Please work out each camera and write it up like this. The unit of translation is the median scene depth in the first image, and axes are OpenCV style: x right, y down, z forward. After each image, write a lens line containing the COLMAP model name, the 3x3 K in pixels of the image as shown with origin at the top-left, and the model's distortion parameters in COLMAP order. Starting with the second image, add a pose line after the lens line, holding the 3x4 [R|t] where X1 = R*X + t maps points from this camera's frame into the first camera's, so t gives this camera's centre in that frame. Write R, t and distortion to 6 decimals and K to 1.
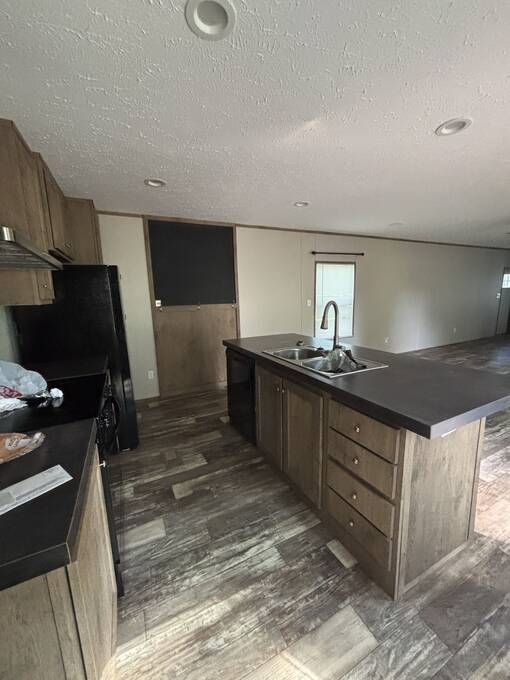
lens RADIAL K [[253.0, 0, 257.1], [0, 253.0, 355.7], [0, 0, 1]] dist [0.009524, -0.000271]
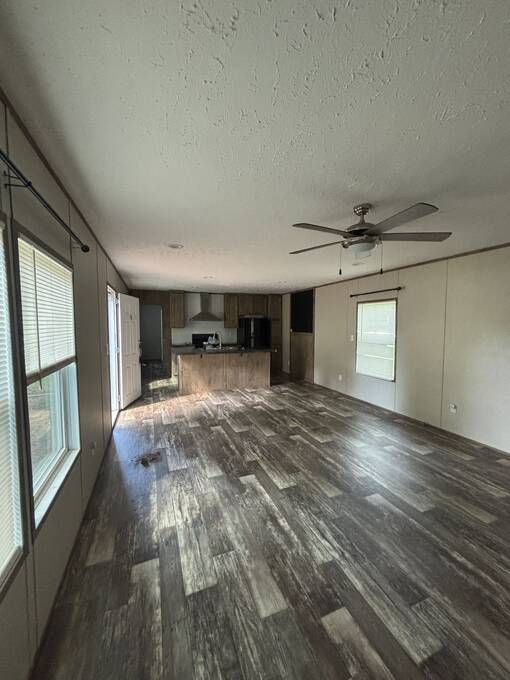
lens RADIAL K [[283.2, 0, 254.8], [0, 283.2, 345.8], [0, 0, 1]] dist [0.012724, -0.002044]
pose [[-0.082790, 0.101564, -0.991378, 1.106666], [-0.242102, 0.962942, 0.118869, -0.161378], [0.966712, 0.249856, -0.055133, 0.486604]]
